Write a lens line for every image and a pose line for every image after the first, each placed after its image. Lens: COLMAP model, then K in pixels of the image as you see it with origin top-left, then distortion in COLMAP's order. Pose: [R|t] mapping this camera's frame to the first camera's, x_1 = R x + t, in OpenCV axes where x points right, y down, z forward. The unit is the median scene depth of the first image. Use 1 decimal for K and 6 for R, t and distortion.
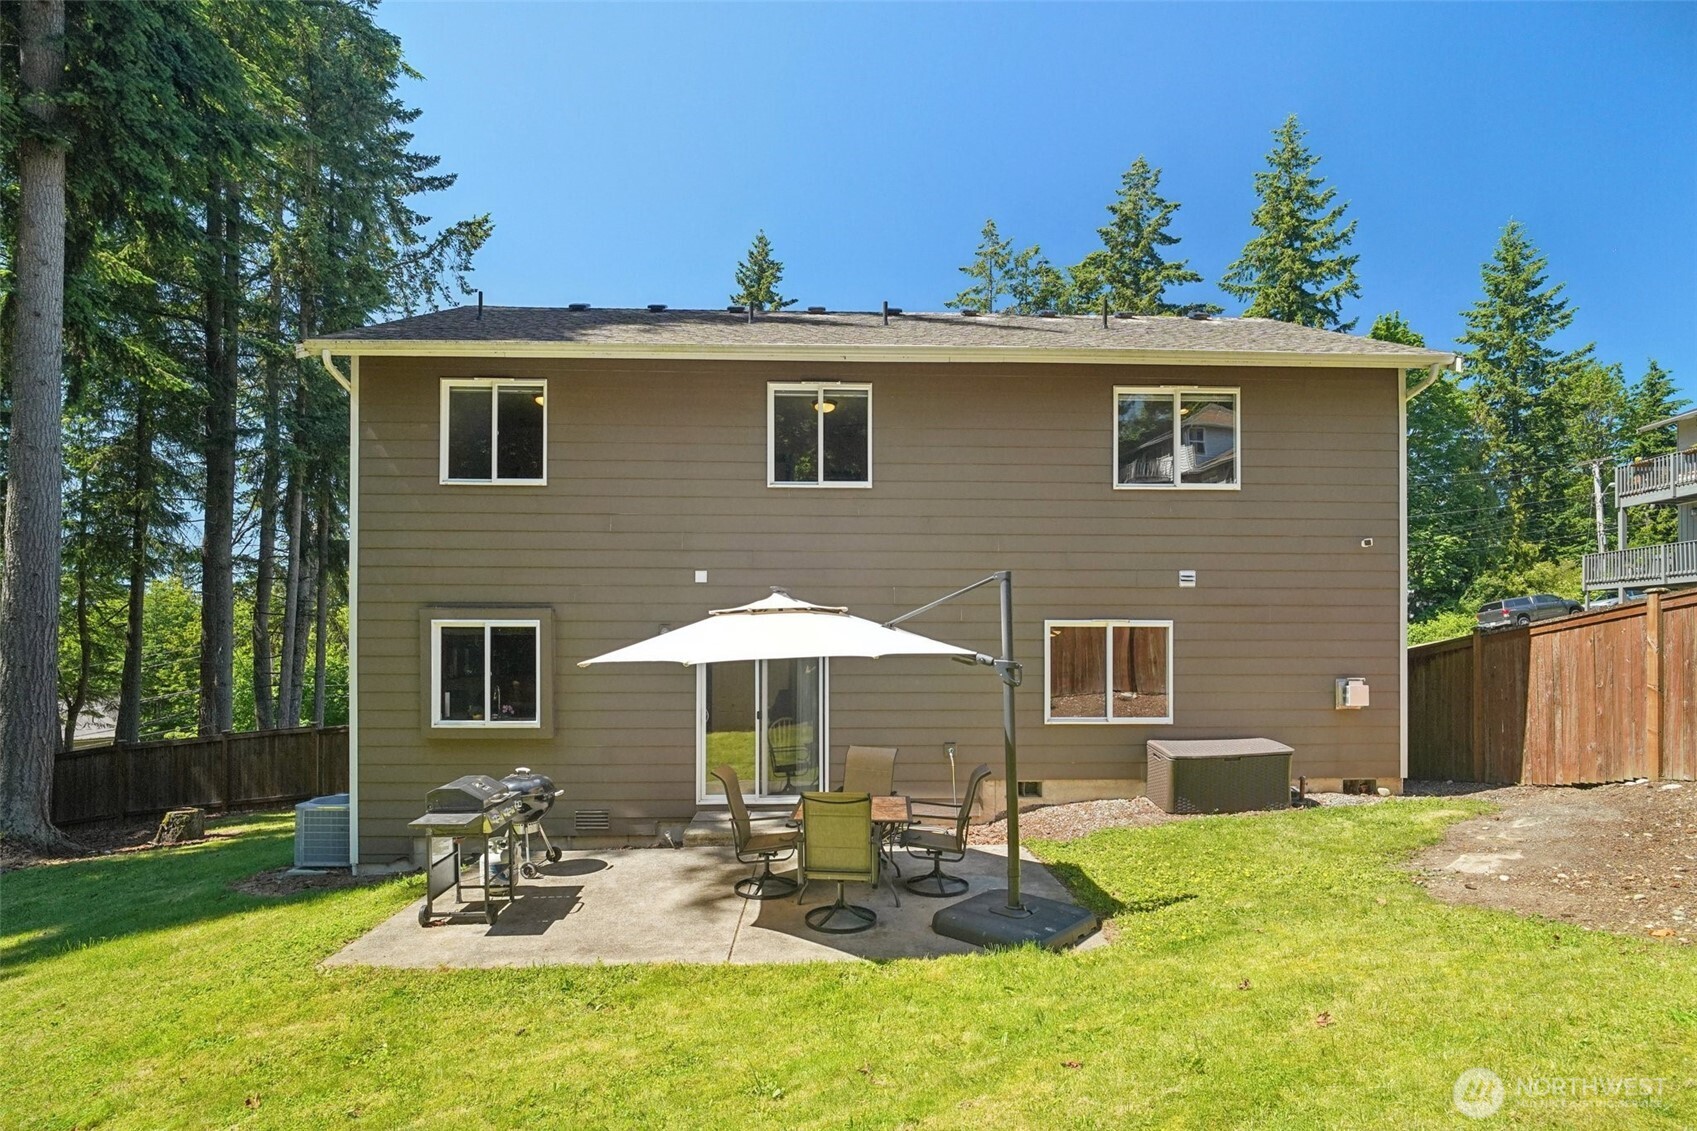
lens RADIAL K [[821.3, 0, 881.7], [0, 821.3, 647.4], [0, 0, 1]] dist [-0.010645, 0.002993]
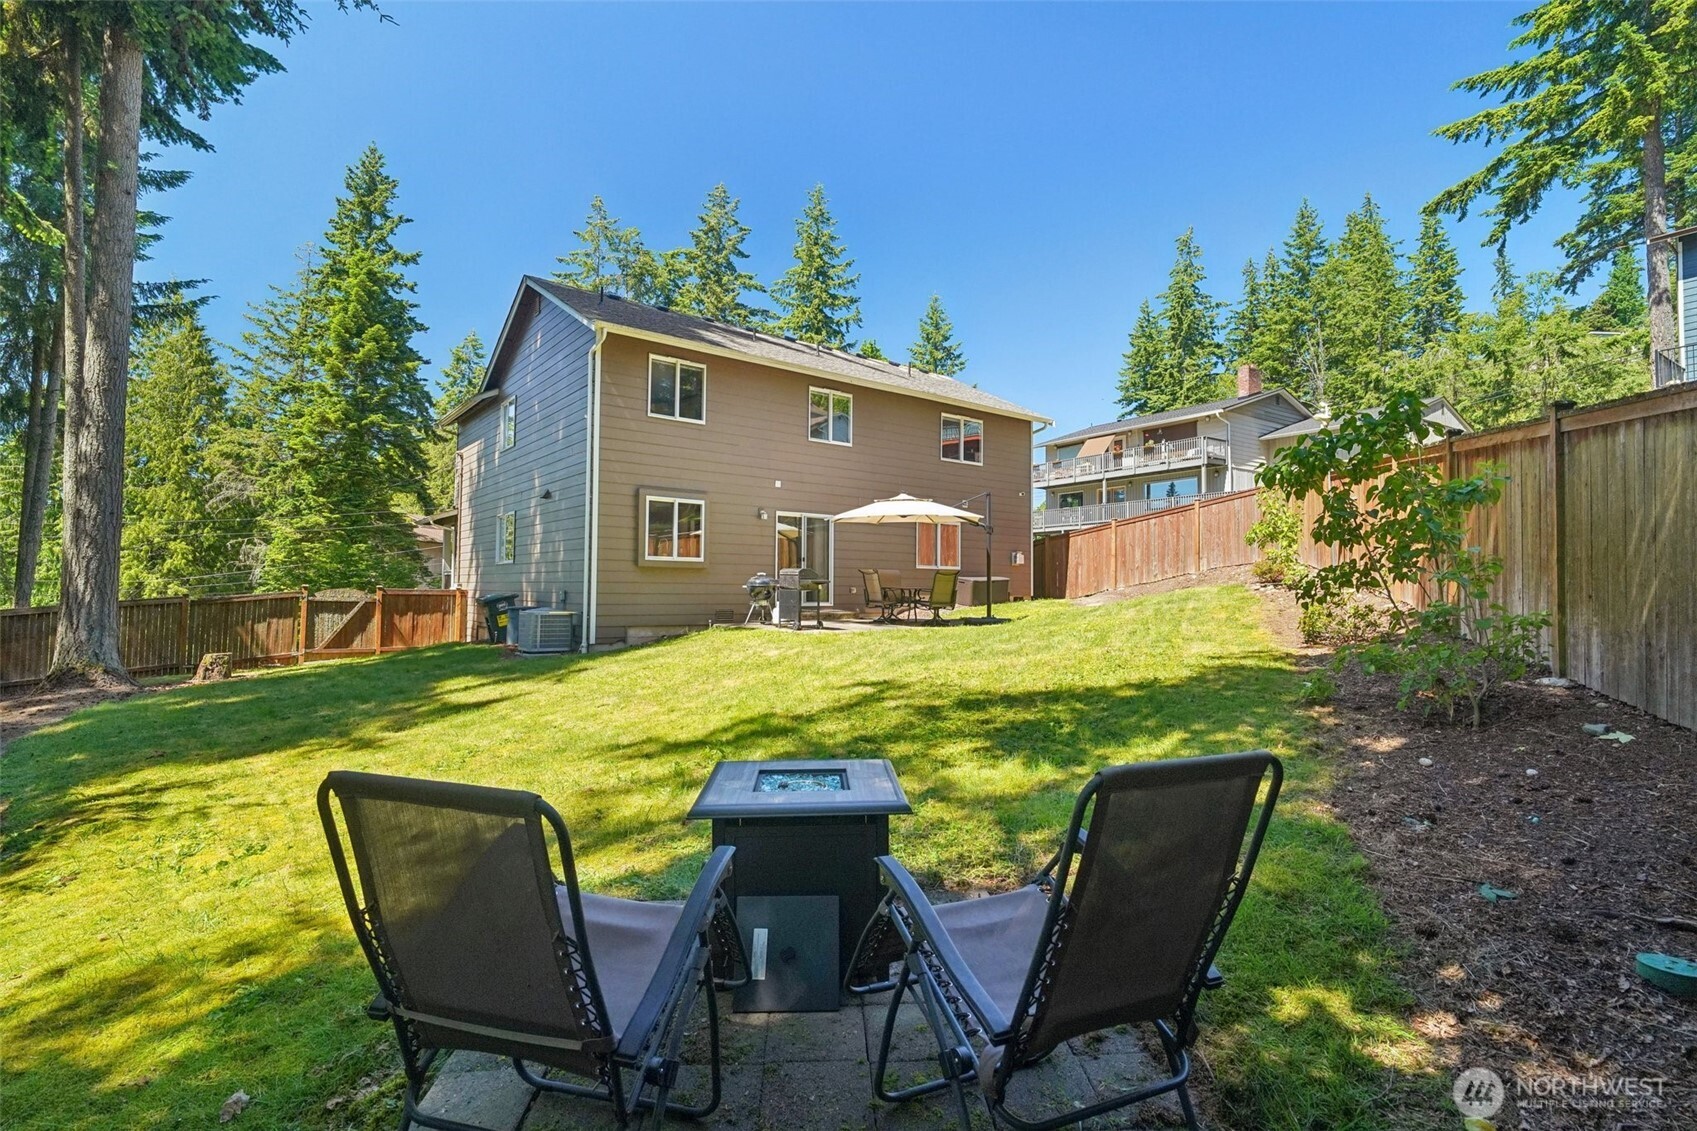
lens RADIAL K [[821.3, 0, 841.3], [0, 821.3, 573.8], [0, 0, 1]] dist [-0.010645, 0.002993]
pose [[0.813780, 0.021858, 0.580761, -0.258186], [-0.008199, 0.999625, -0.026134, 0.036092], [-0.581115, 0.016506, 0.813654, -0.130007]]
